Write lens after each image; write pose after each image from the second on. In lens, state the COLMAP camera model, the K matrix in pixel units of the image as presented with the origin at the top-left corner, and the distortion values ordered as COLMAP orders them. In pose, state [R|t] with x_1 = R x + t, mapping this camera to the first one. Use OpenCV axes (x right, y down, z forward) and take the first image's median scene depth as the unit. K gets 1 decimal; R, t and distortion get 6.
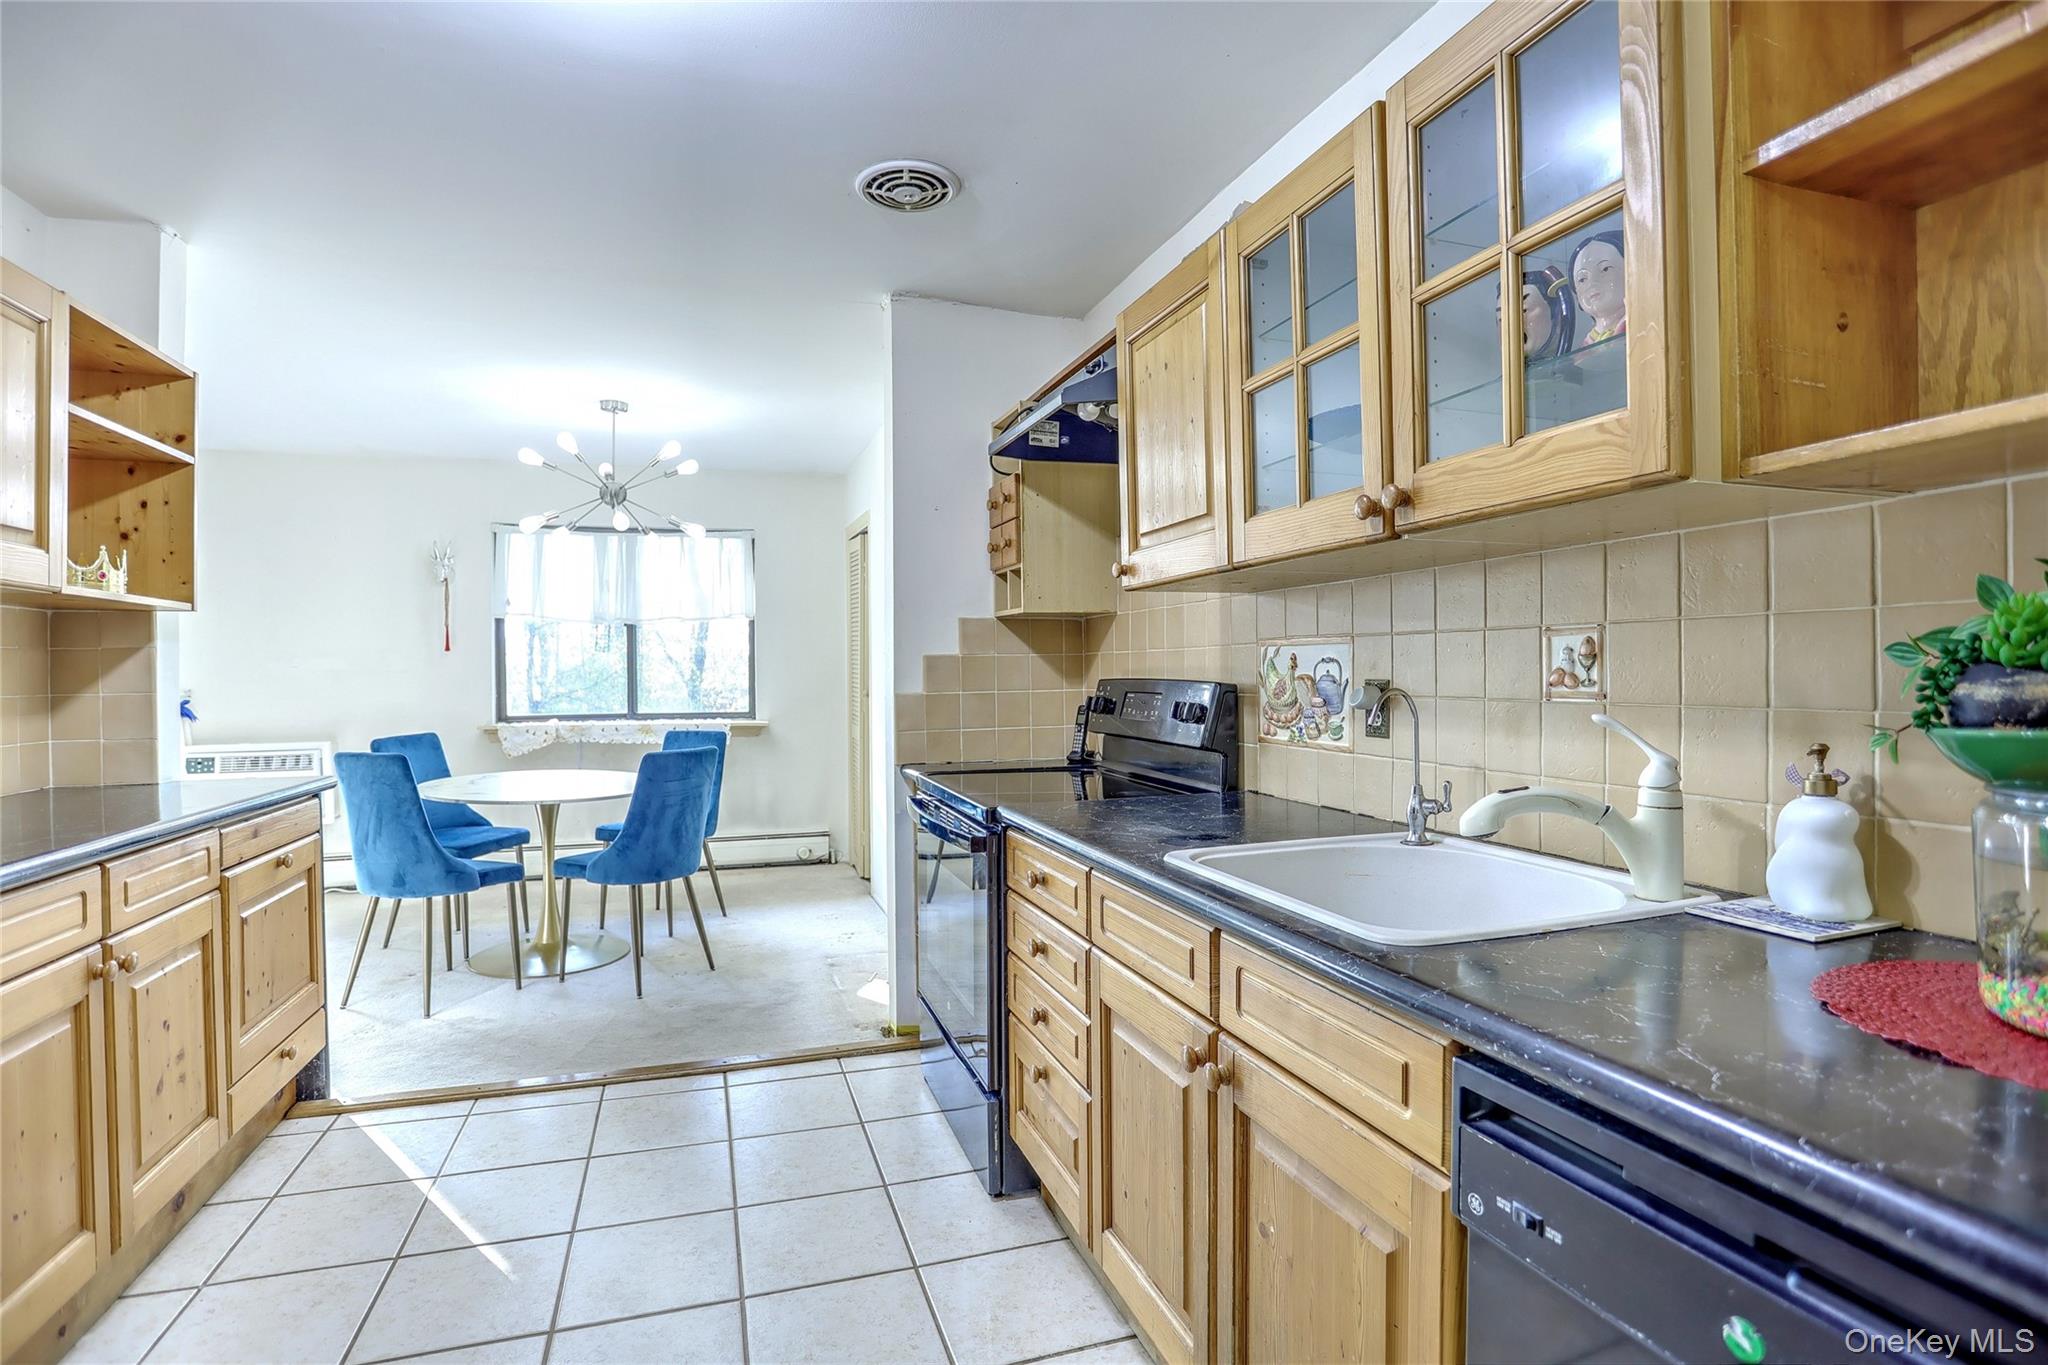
lens RADIAL K [[996.4, 0, 1022.6], [0, 996.4, 675.1], [0, 0, 1]] dist [-0.049993, 0.014354]
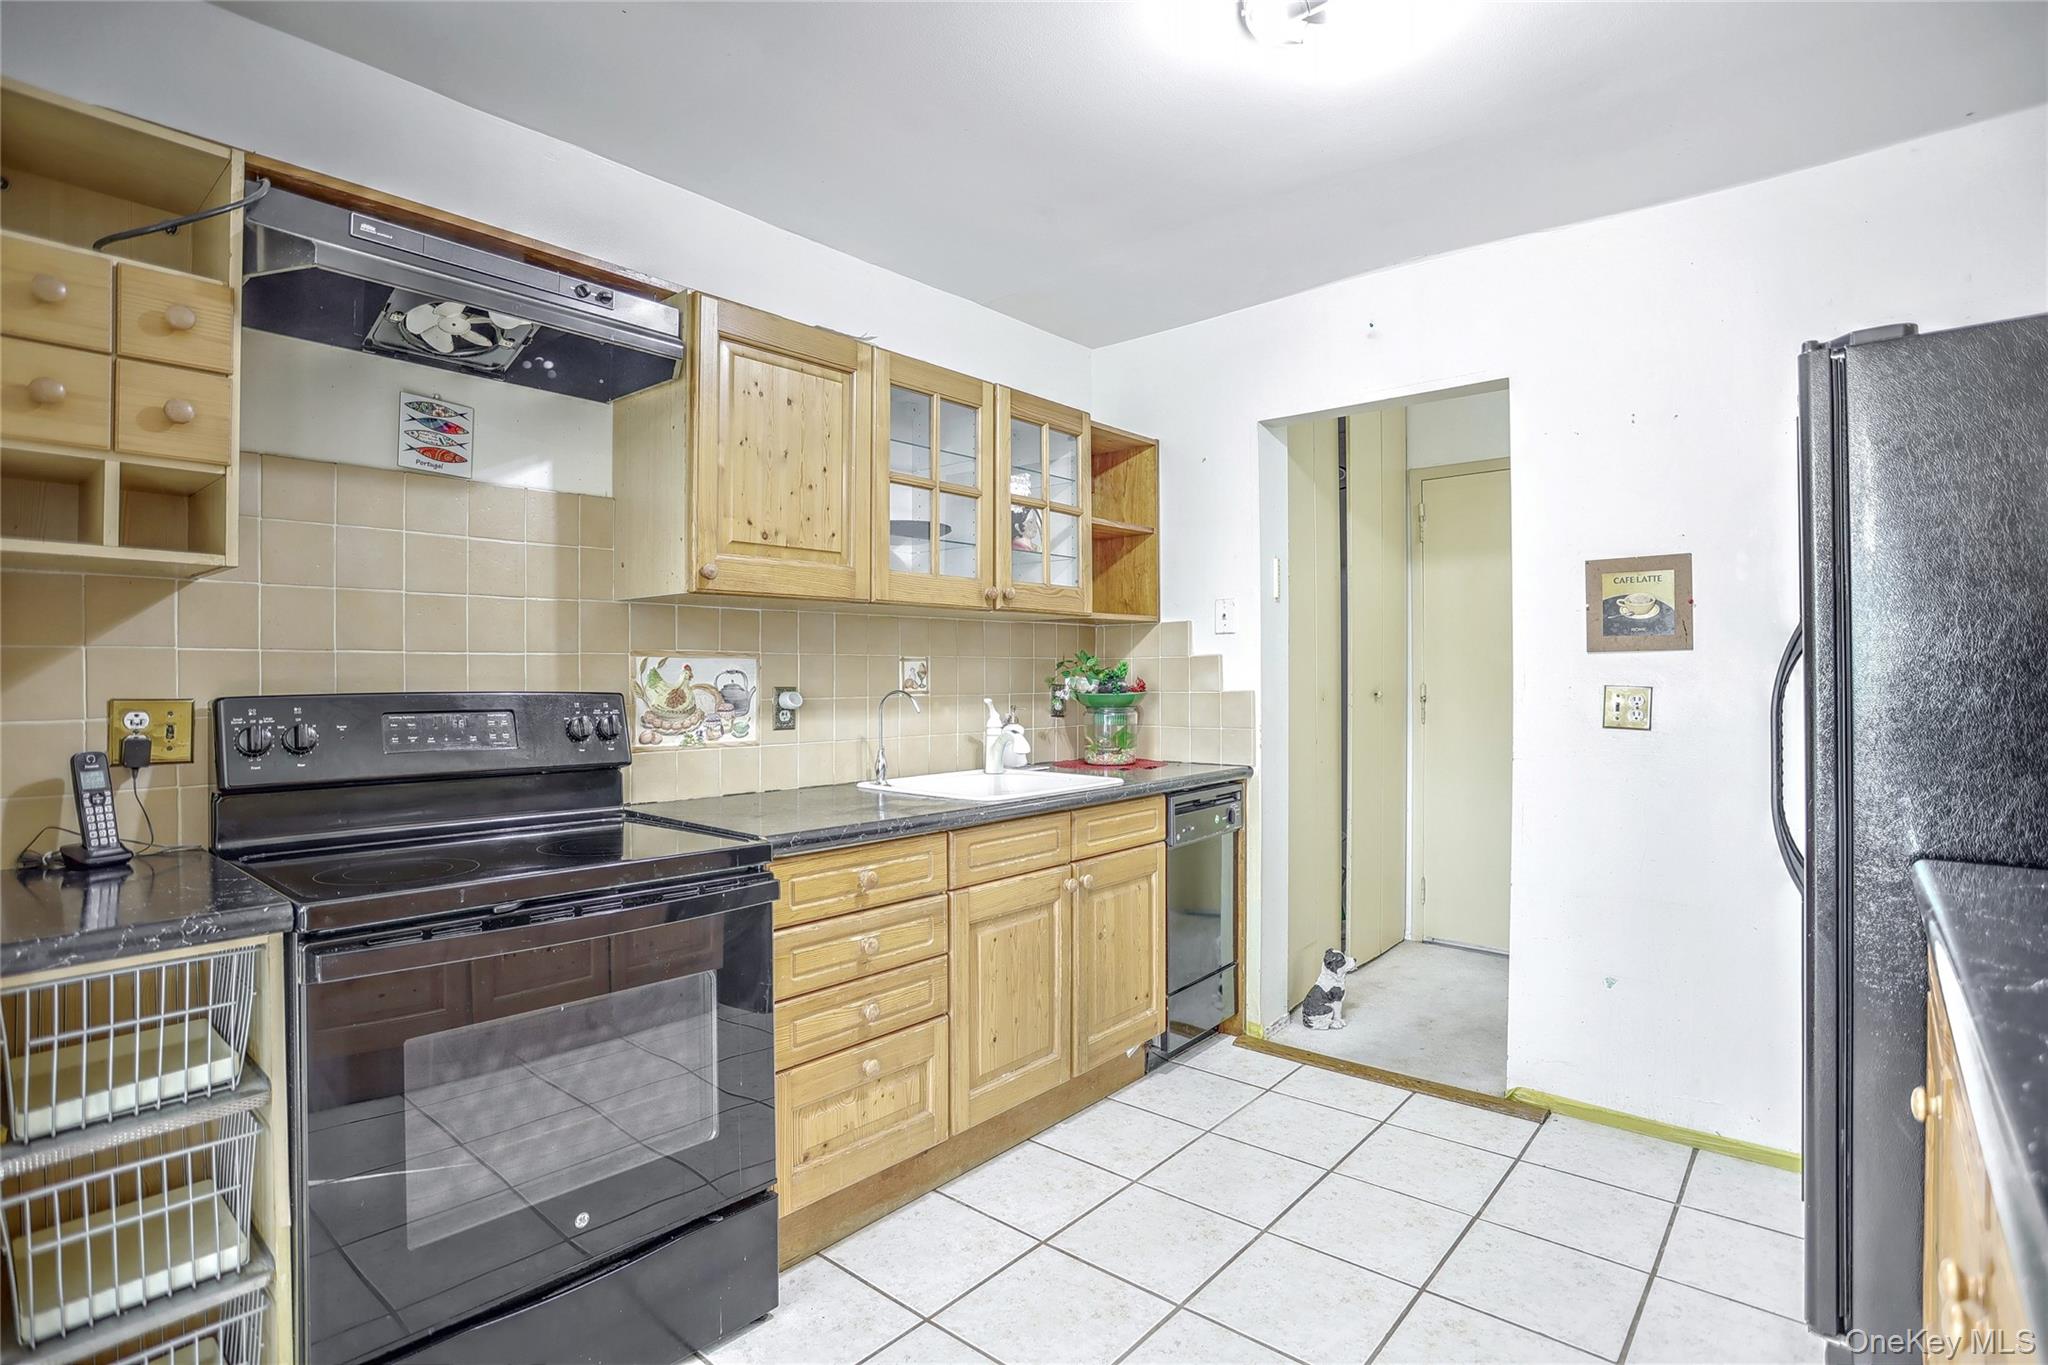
lens RADIAL K [[996.4, 0, 1013.3], [0, 996.4, 679.4], [0, 0, 1]] dist [-0.049993, 0.014354]
pose [[-0.507605, 0.001923, 0.861588, -0.506334], [0.006953, 0.999974, 0.001864, -0.003285], [-0.861562, 0.006937, -0.507605, 0.738735]]
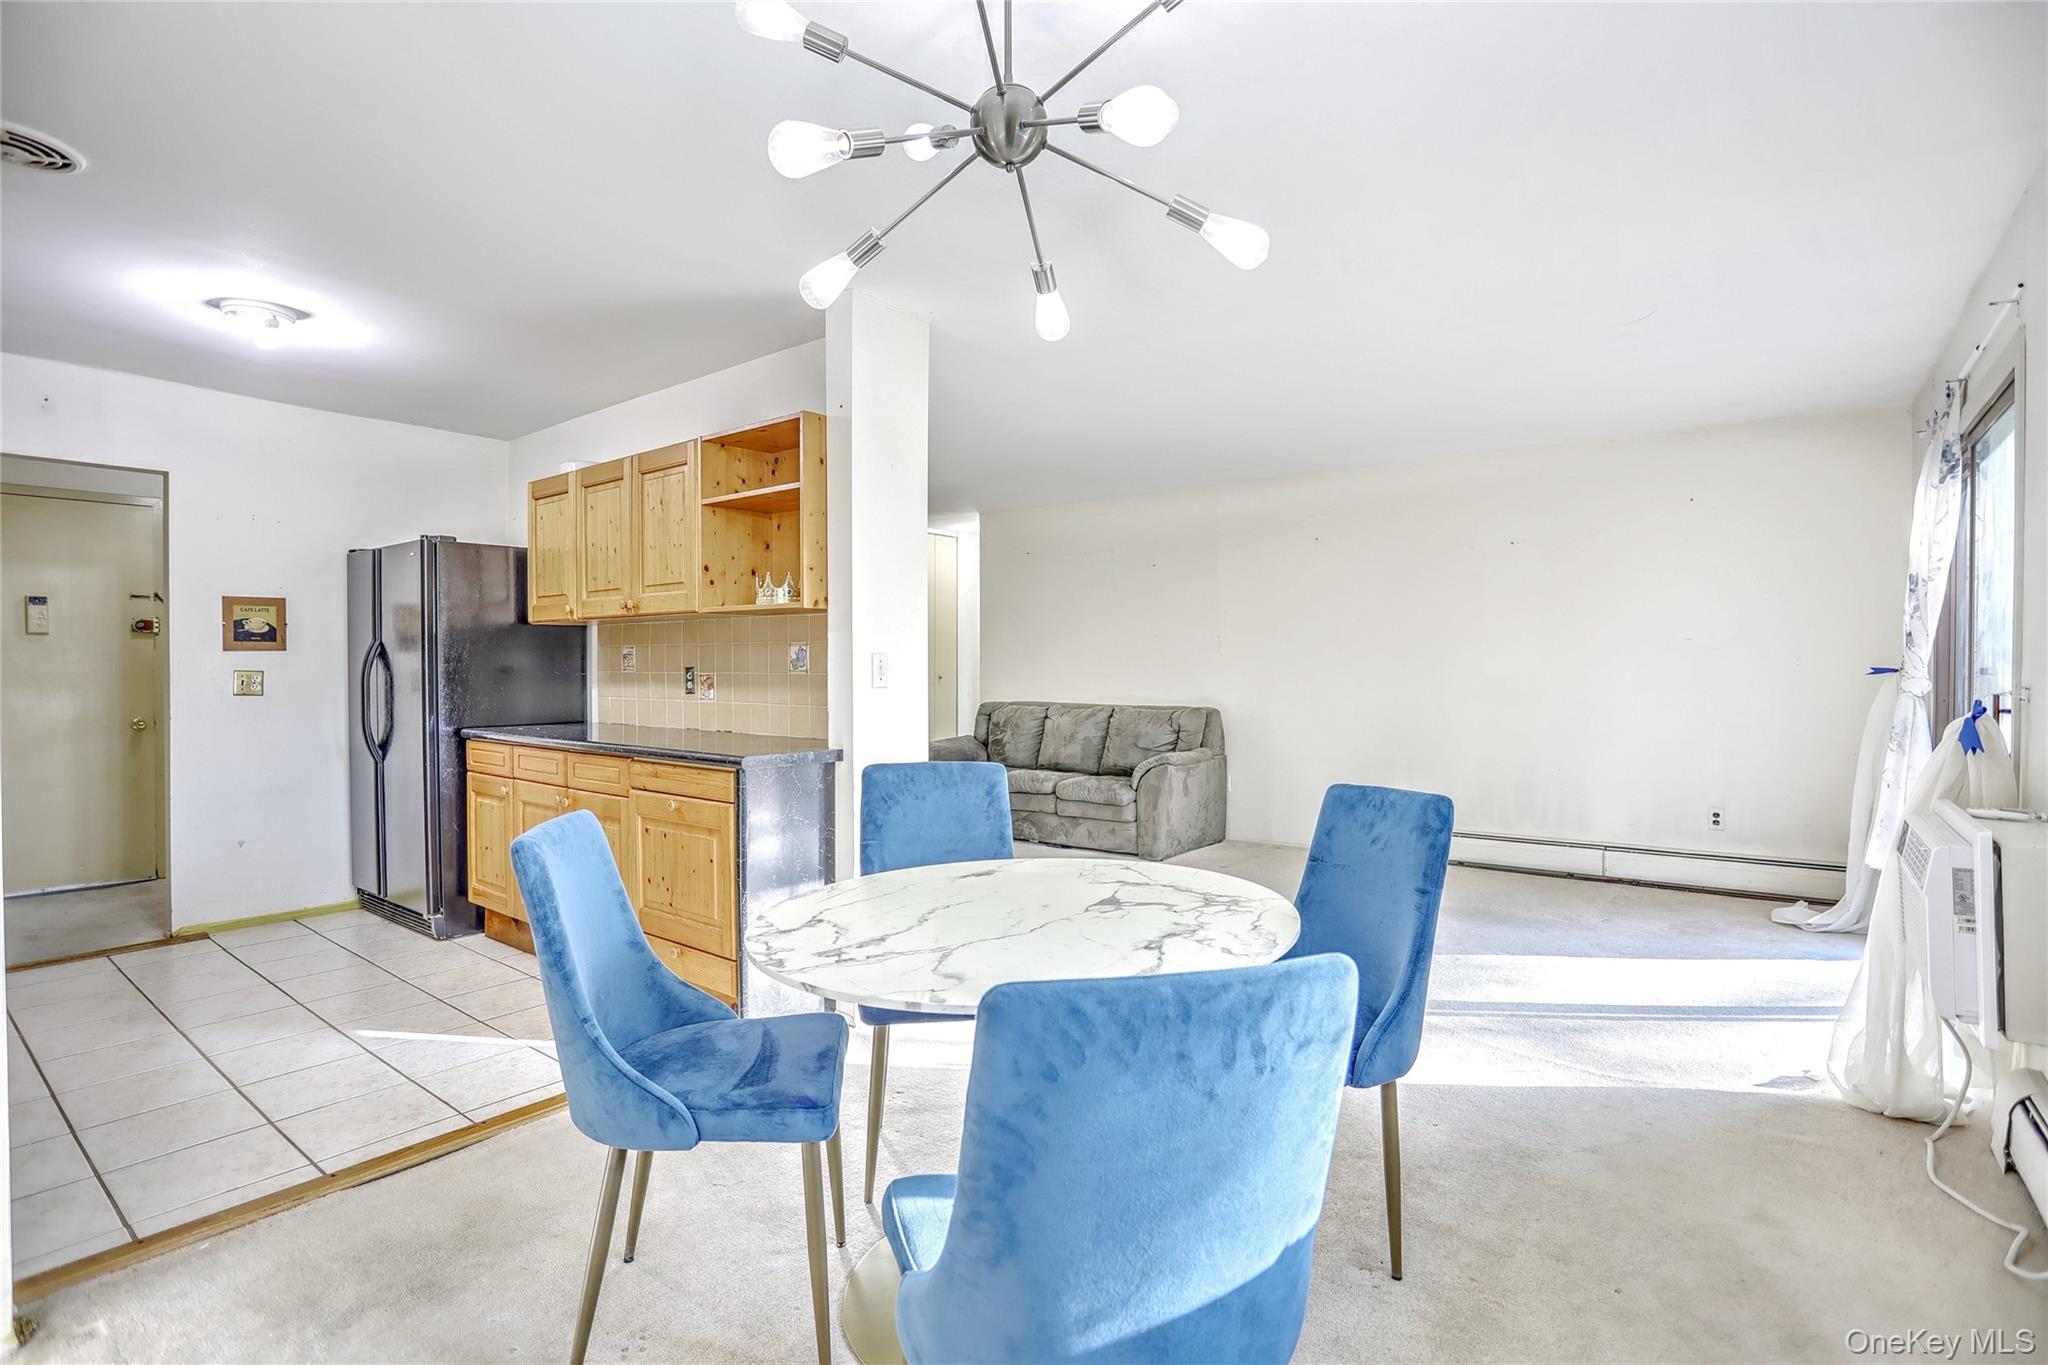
lens RADIAL K [[996.4, 0, 1011.2], [0, 996.4, 673.5], [0, 0, 1]] dist [-0.049993, 0.014354]
pose [[-0.845128, 0.008785, -0.534492, -0.285986], [0.002597, 0.999921, 0.012328, -0.002853], [0.534558, 0.009030, -0.845084, 1.522678]]
